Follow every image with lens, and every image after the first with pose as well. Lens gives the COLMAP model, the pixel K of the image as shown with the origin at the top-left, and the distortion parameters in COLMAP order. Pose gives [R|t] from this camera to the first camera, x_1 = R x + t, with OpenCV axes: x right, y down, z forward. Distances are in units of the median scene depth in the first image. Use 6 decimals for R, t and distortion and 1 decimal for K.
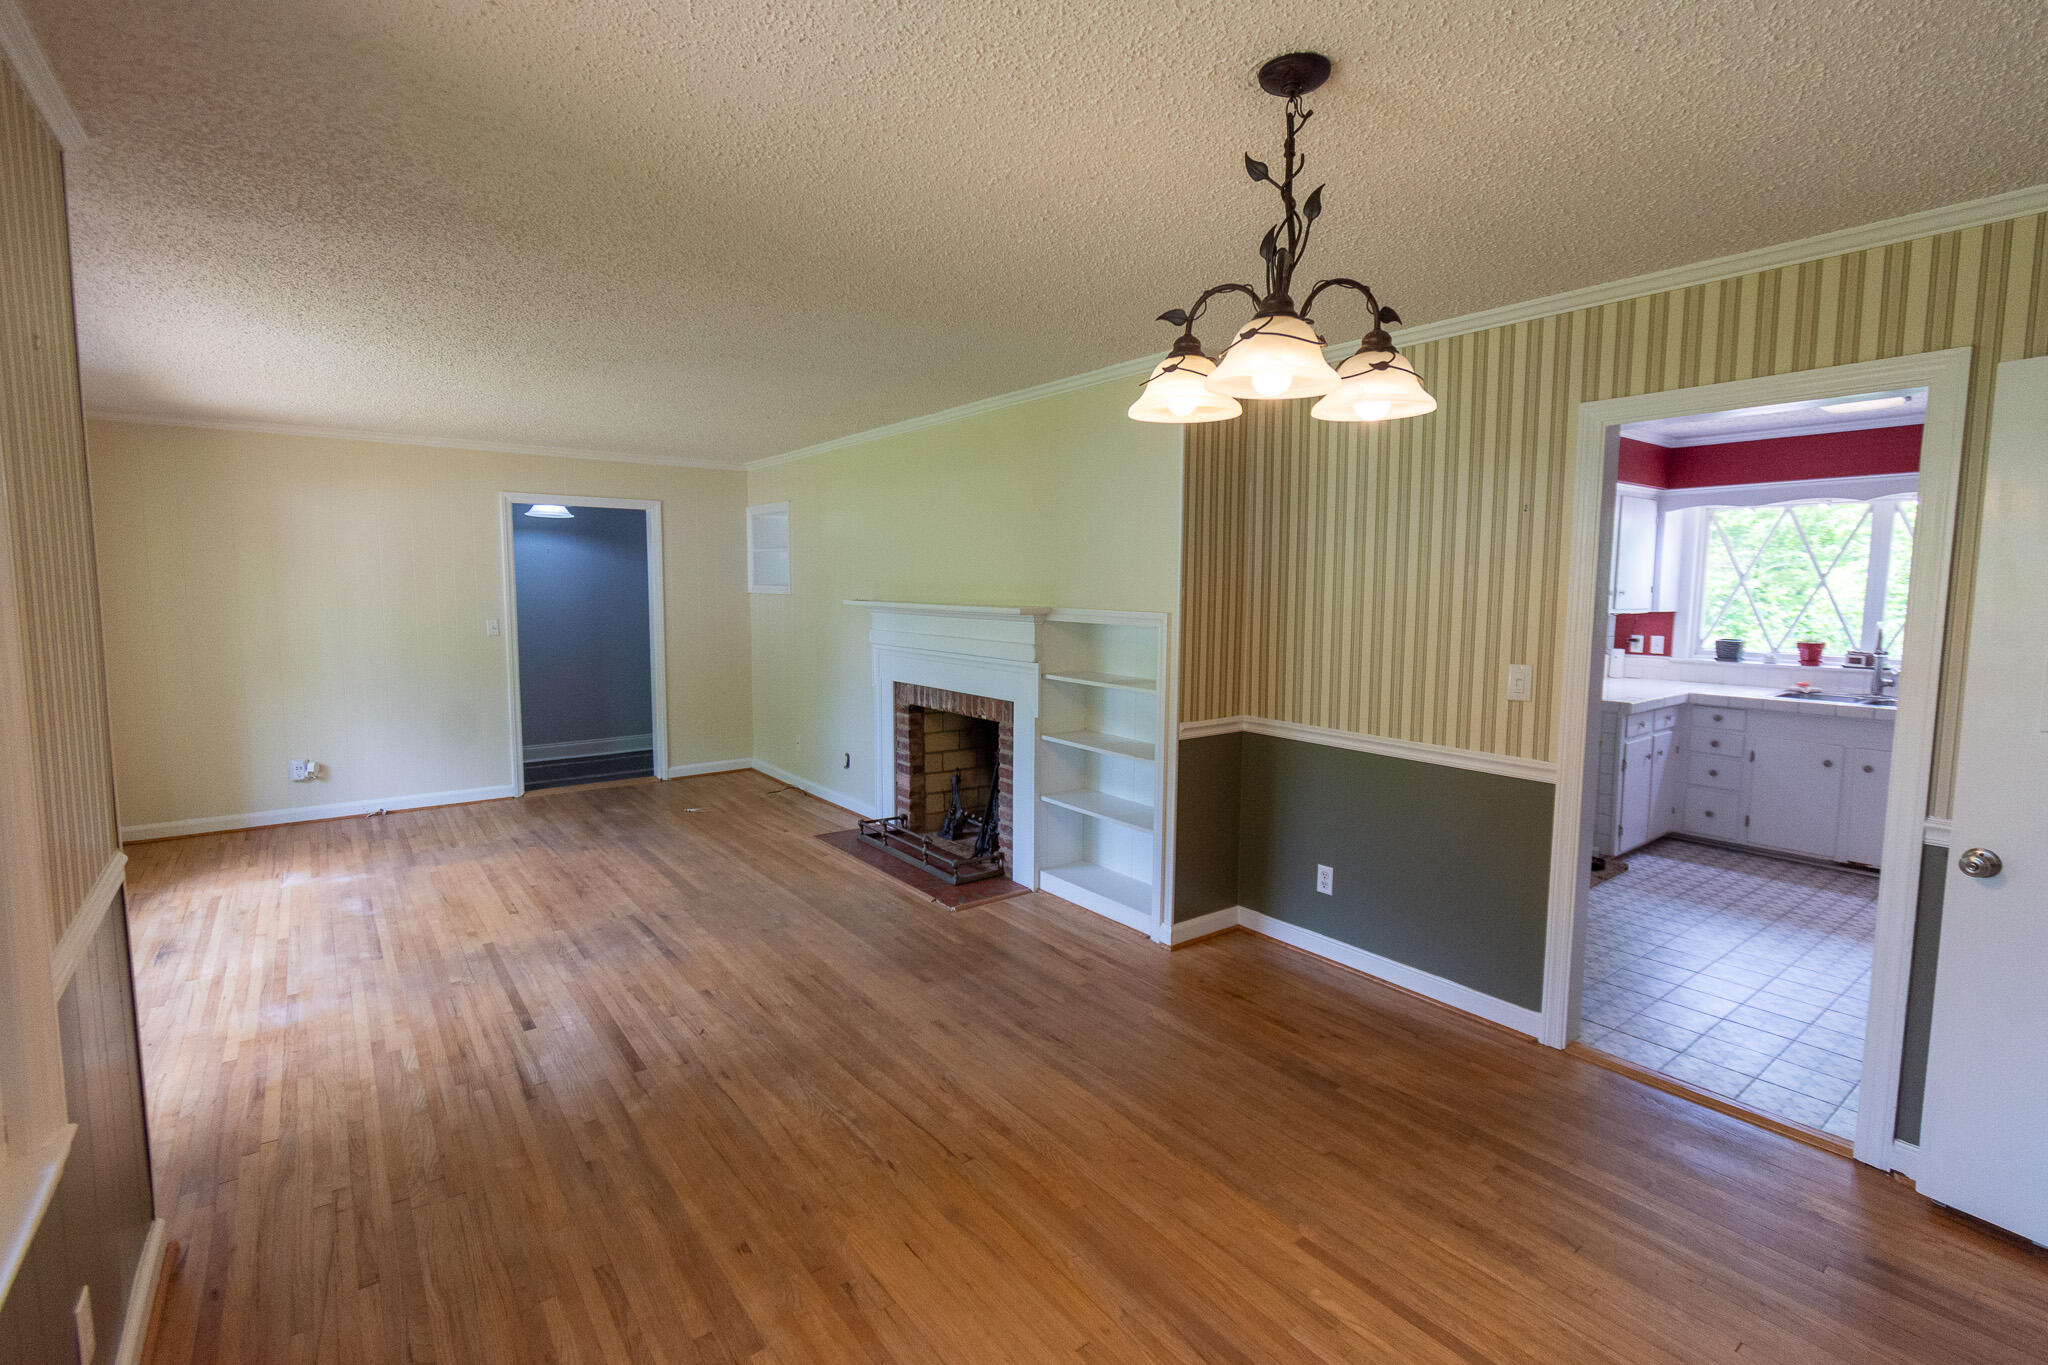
lens RADIAL K [[920.2, 0, 1024.7], [0, 920.2, 670.4], [0, 0, 1]] dist [0.003377, -0.000102]
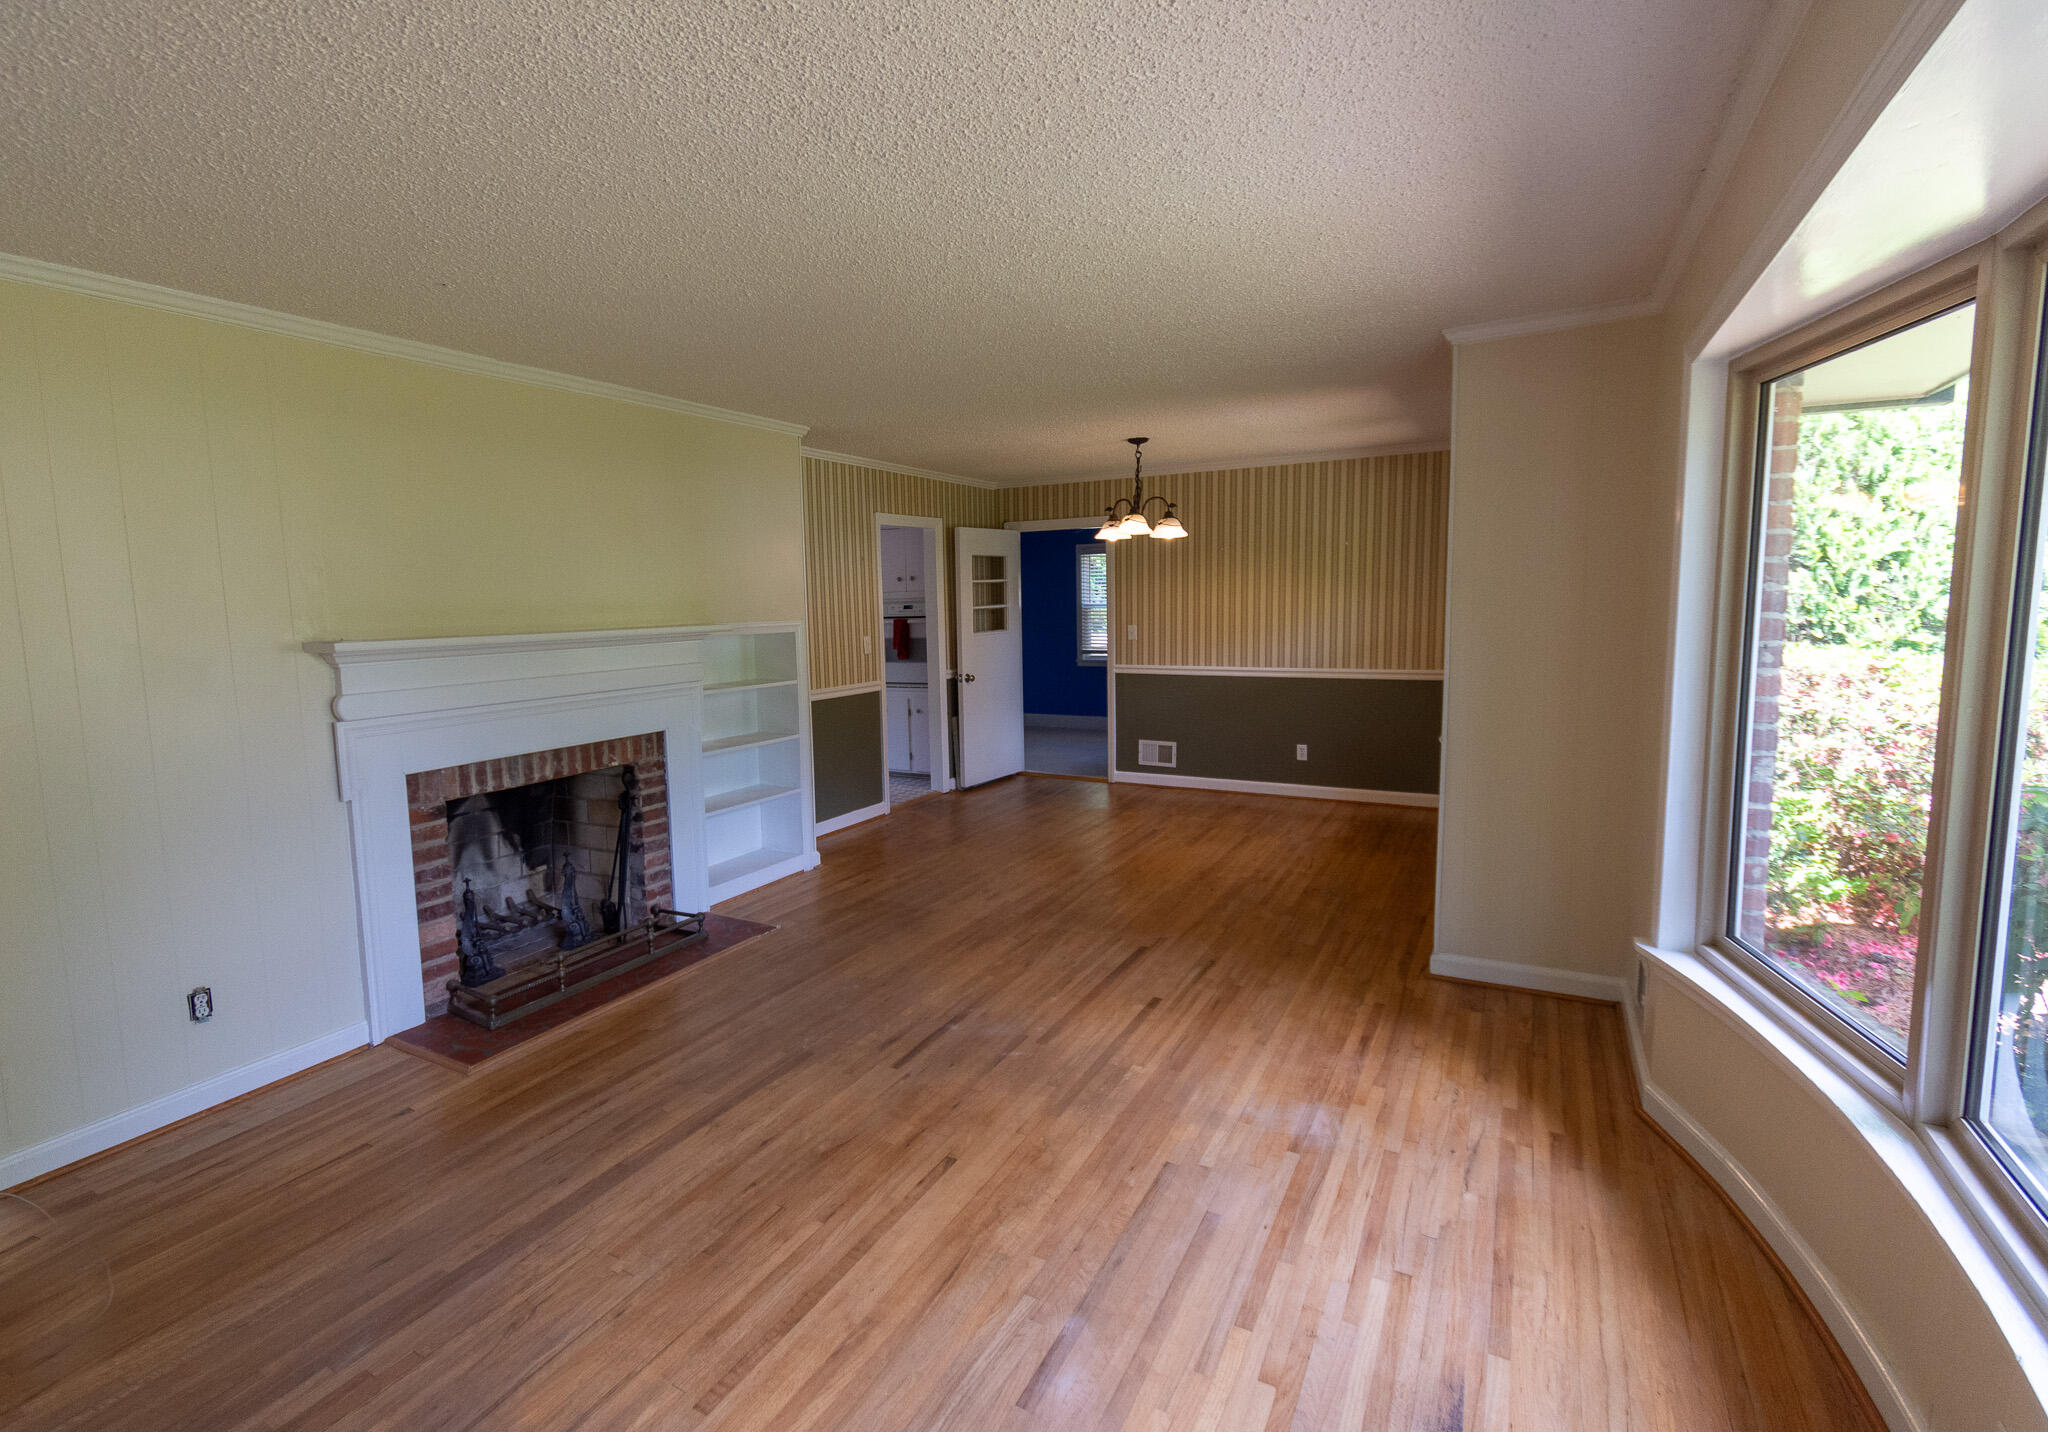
lens RADIAL K [[990.8, 0, 915.7], [0, 990.8, 706.2], [0, 0, 1]] dist [0.000683, -0.000082]
pose [[-0.352335, -0.096937, 0.930840, -1.180755], [0.110761, 0.983312, 0.144326, -0.121404], [-0.929297, 0.153952, -0.335718, 1.268548]]
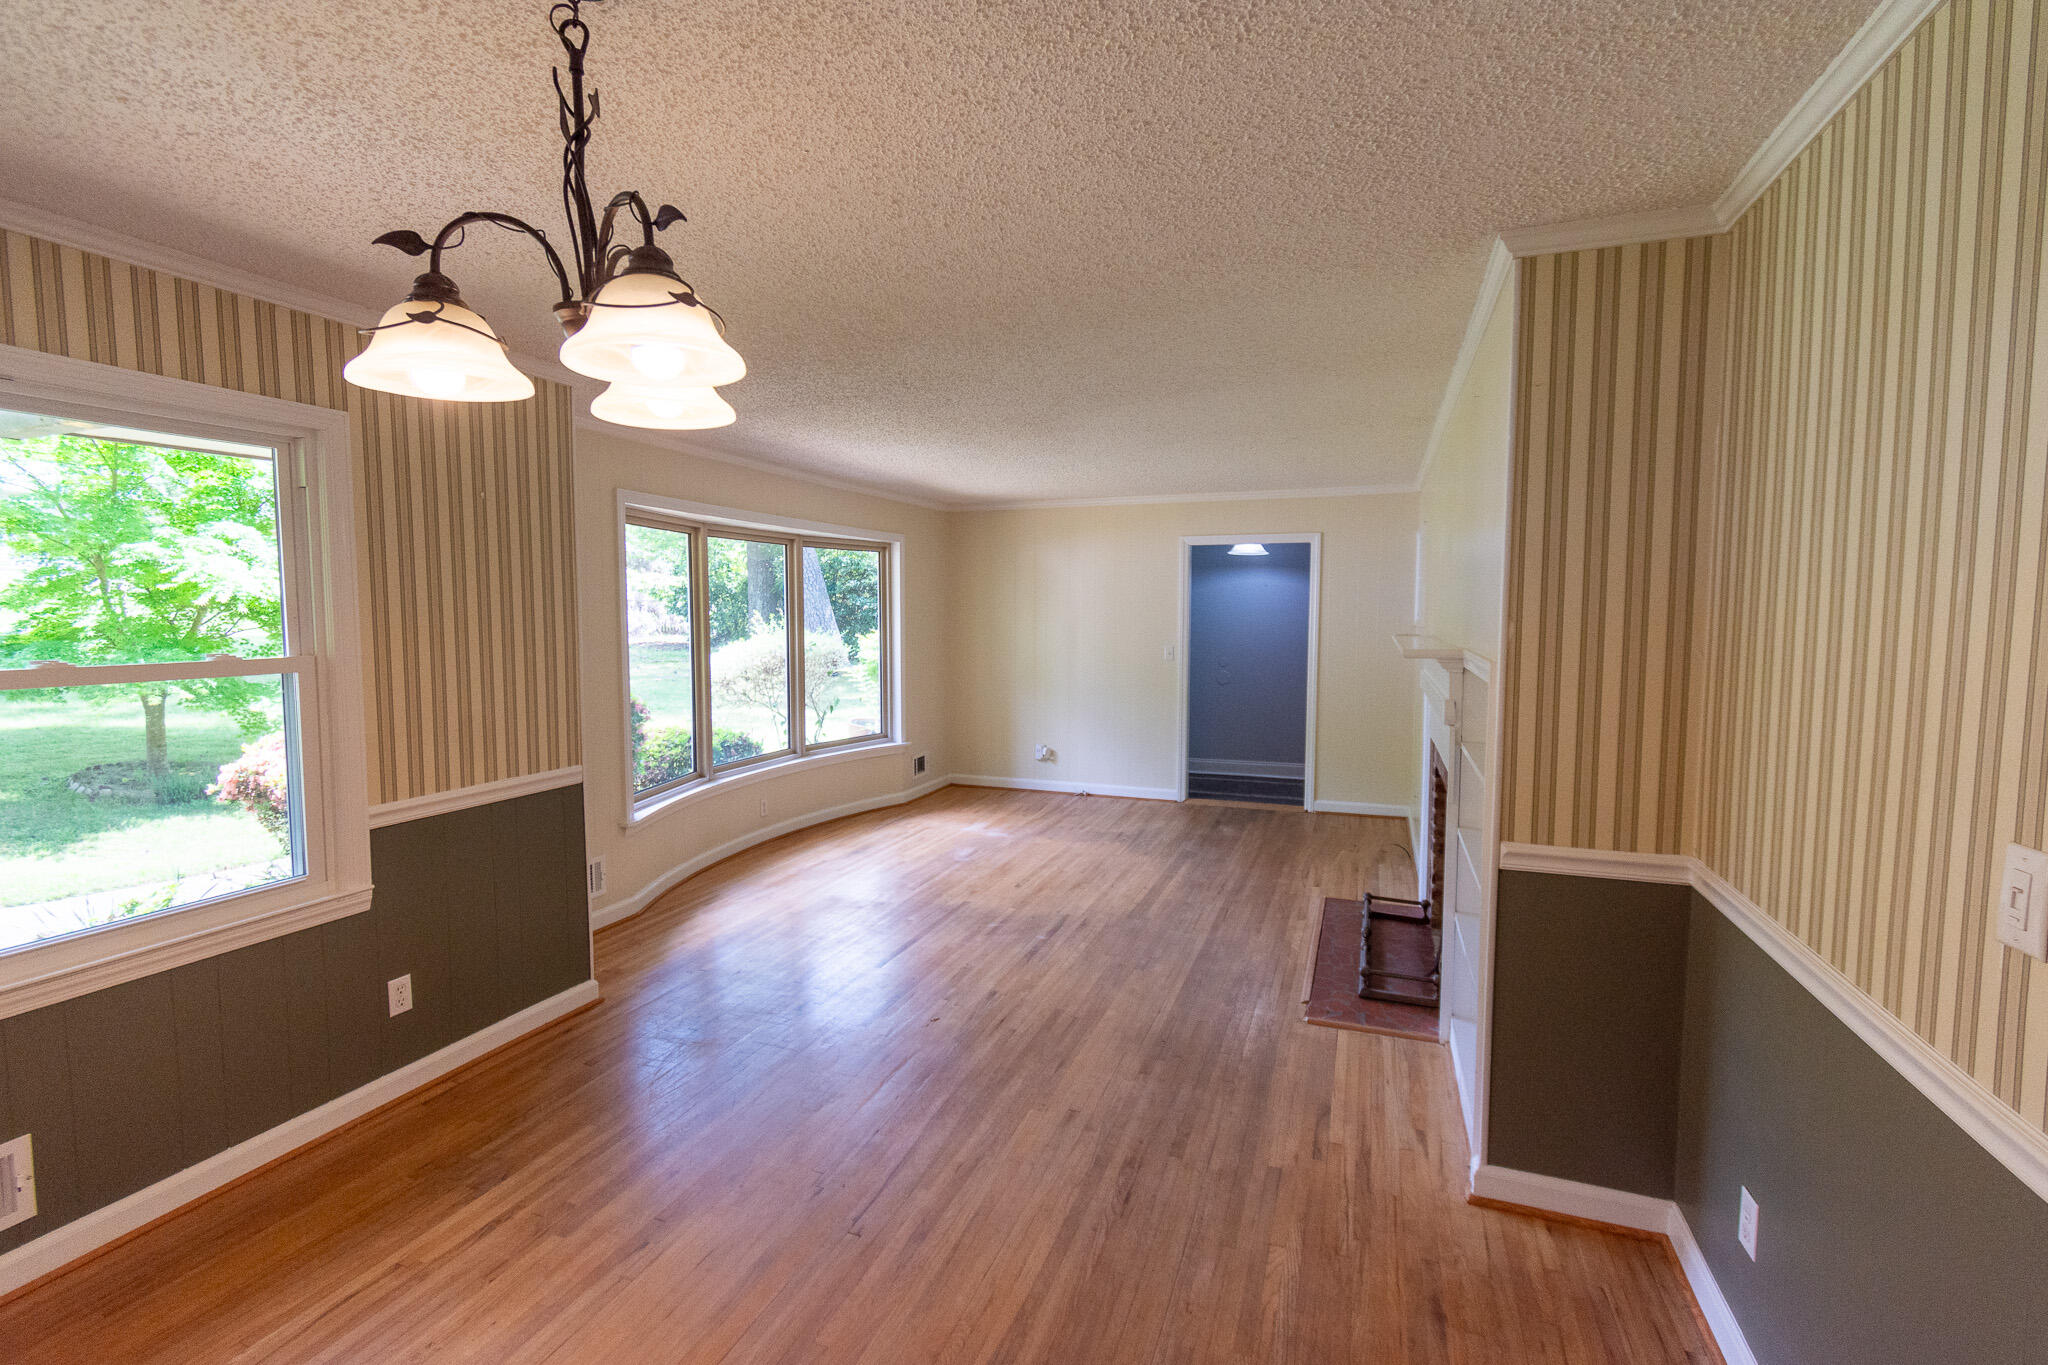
lens RADIAL K [[904.7, 0, 1031.0], [0, 904.7, 677.5], [0, 0, 1]] dist [0.003220, 0.000329]
pose [[0.535793, 0.055505, -0.842523, 0.473644], [-0.075787, 0.996971, 0.017484, -0.035384], [0.840941, 0.054484, 0.538376, 0.383833]]
